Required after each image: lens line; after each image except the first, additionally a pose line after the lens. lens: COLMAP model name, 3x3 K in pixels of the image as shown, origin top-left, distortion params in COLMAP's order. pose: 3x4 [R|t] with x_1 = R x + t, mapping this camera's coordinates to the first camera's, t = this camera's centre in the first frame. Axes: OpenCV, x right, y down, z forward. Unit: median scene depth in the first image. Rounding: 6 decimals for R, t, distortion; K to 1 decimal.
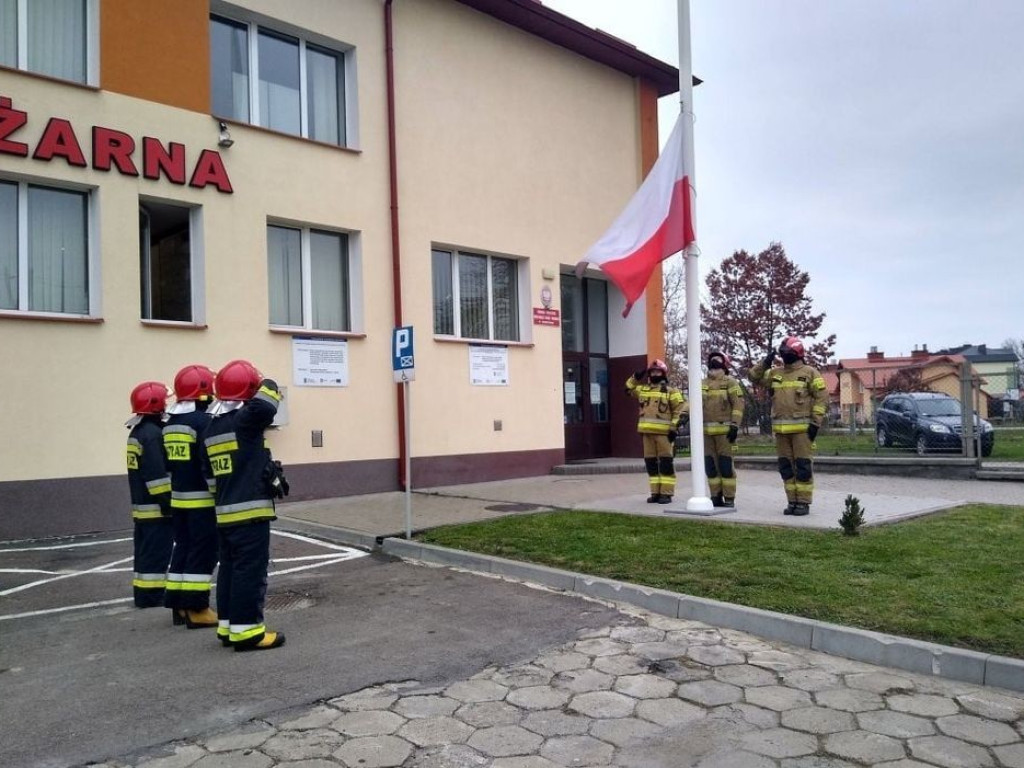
lens RADIAL K [[878.2, 0, 512.2], [0, 878.2, 400.9], [0, 0, 1]] dist [0.087115, -0.140784]
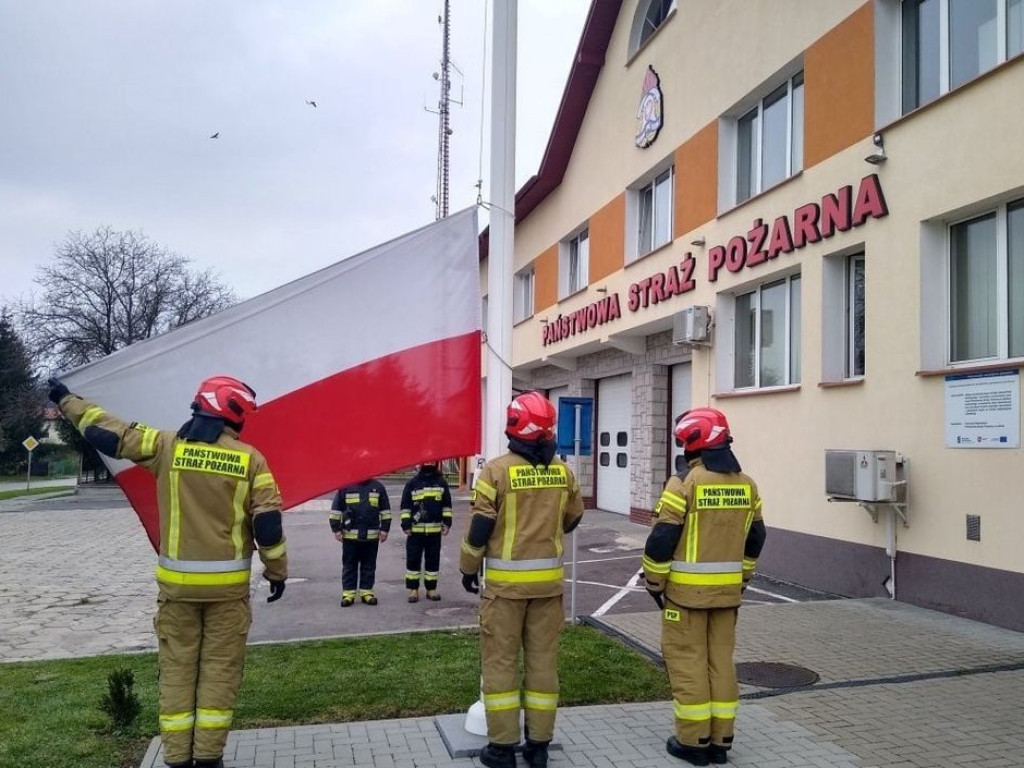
lens RADIAL K [[870.8, 0, 532.1], [0, 870.8, 400.6], [0, 0, 1]] dist [0.096461, -0.157688]
pose [[-0.484858, -0.024511, -0.874250, 0.508747], [0.026615, 0.998731, -0.042762, -0.032064], [0.874188, -0.044002, -0.483590, 1.009284]]
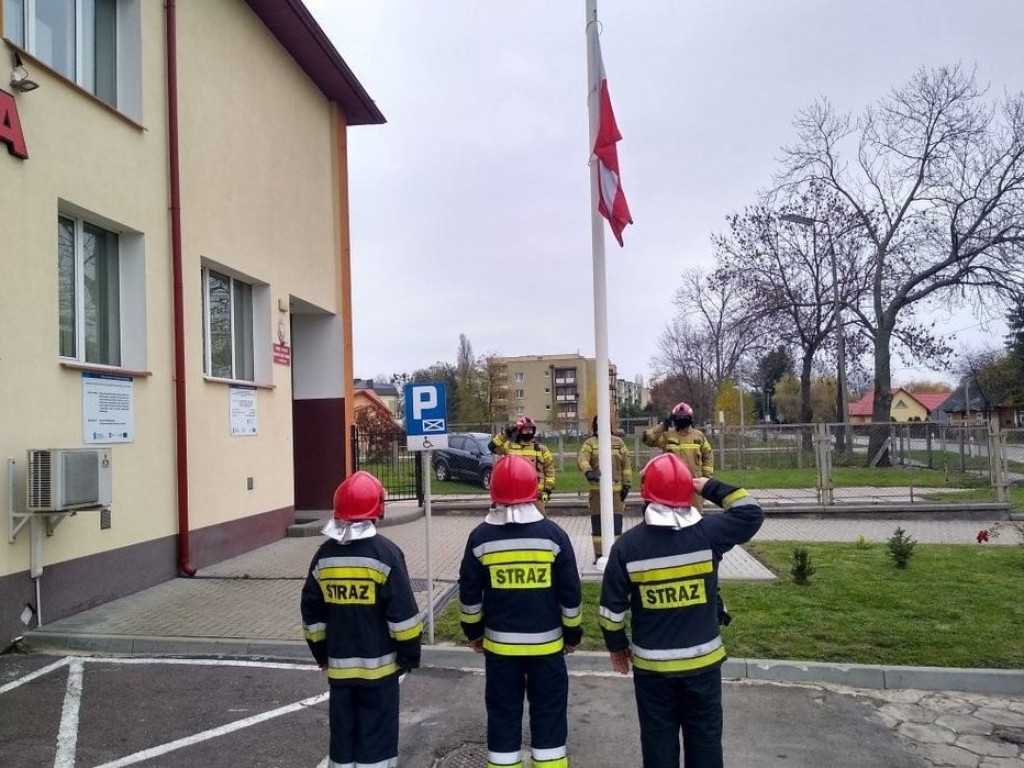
lens RADIAL K [[878.2, 0, 512.2], [0, 878.2, 400.9], [0, 0, 1]] dist [0.087115, -0.140784]
pose [[0.771182, 0.025016, 0.636123, -0.417322], [-0.007311, 0.999510, -0.030442, -0.030812], [-0.636572, 0.018826, 0.770987, 0.228314]]
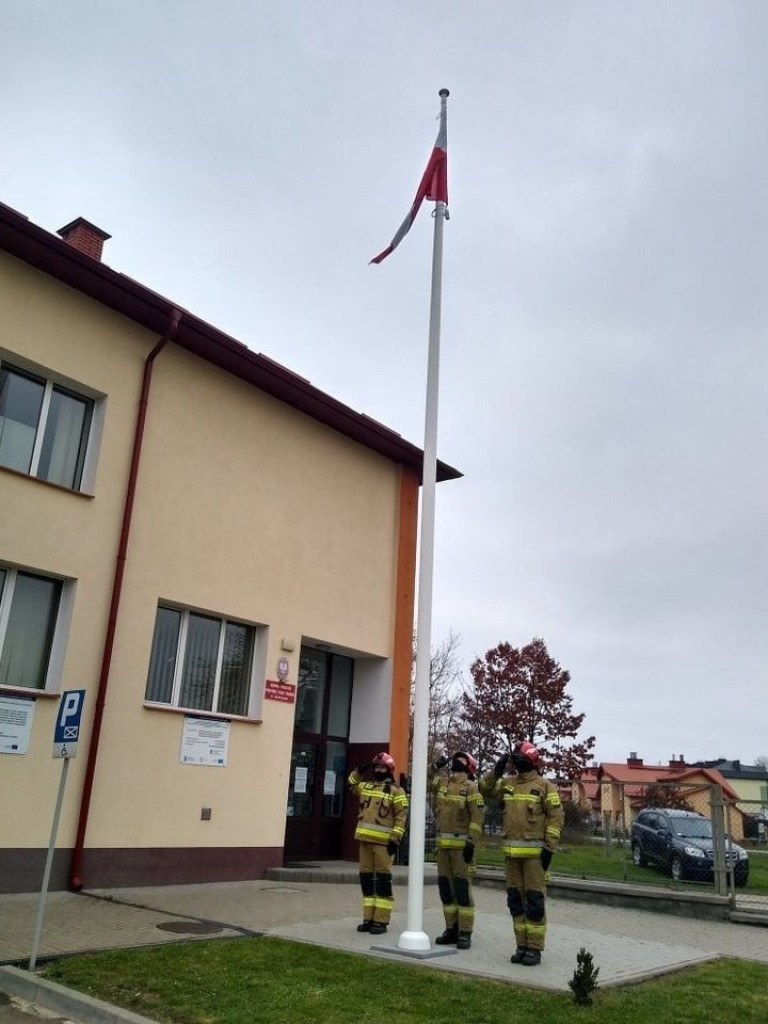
lens RADIAL K [[870.8, 0, 380.7], [0, 870.8, 522.4], [0, 0, 1]] dist [0.096461, -0.157688]
pose [[0.989915, 0.109788, 0.089524, 0.051790], [-0.080012, 0.954821, -0.286209, -0.014122], [-0.116902, 0.276160, 0.953976, 0.086310]]
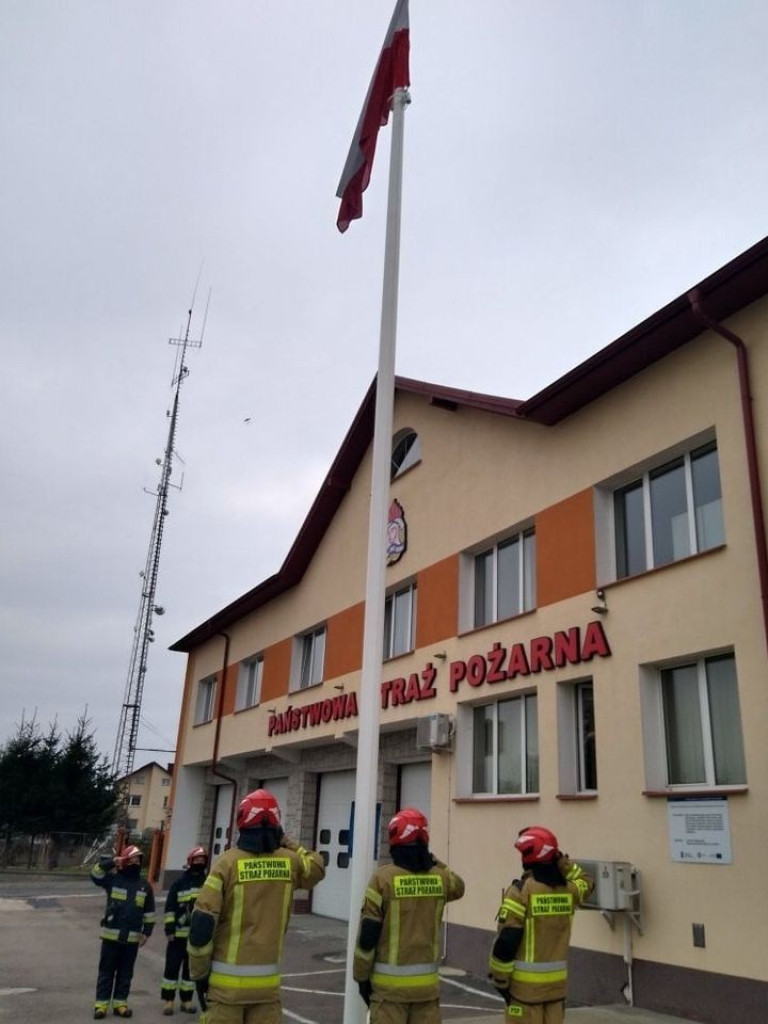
lens RADIAL K [[878.2, 0, 384.0], [0, 878.2, 512.0], [0, 0, 1]] dist [0.087115, -0.140784]
pose [[-0.299213, -0.321226, -0.898491, 0.666613], [-0.004352, 0.942080, -0.335360, -0.043196], [0.954176, -0.096434, -0.283281, 0.967996]]
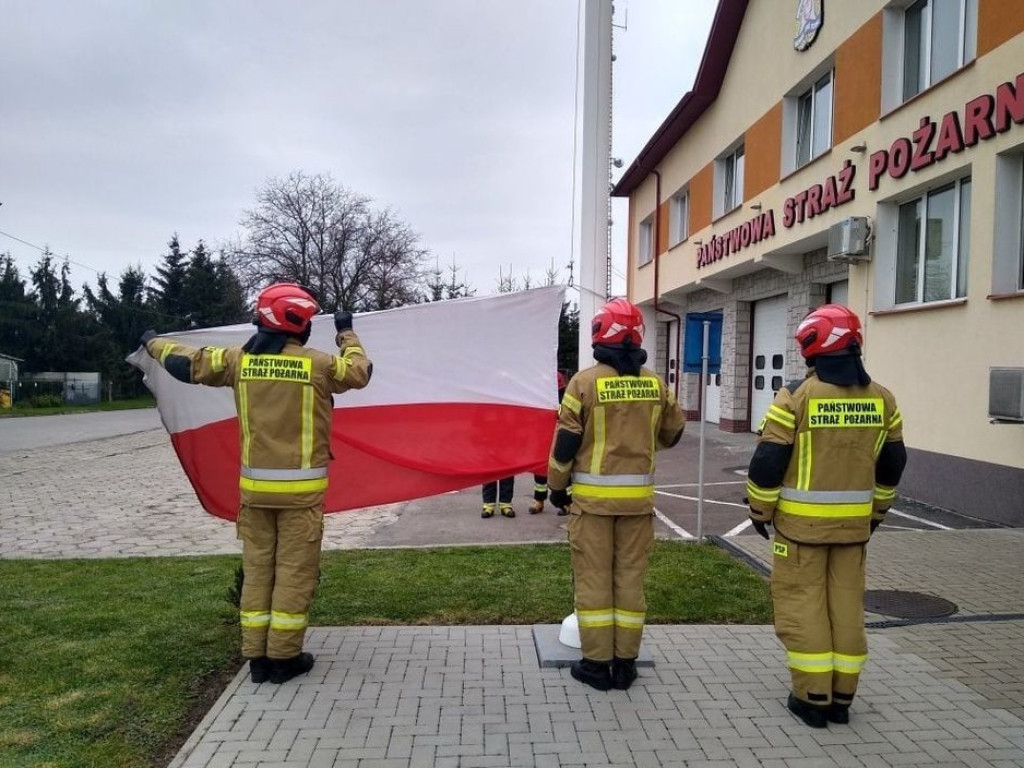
lens RADIAL K [[830.7, 0, 526.6], [0, 830.7, 405.7], [0, 0, 1]] dist [0.088742, -0.153523]
pose [[-0.652888, 0.051678, -0.755690, 0.464595], [0.029700, 0.998649, 0.042634, -0.024512], [0.756872, 0.005391, -0.653541, 1.019261]]
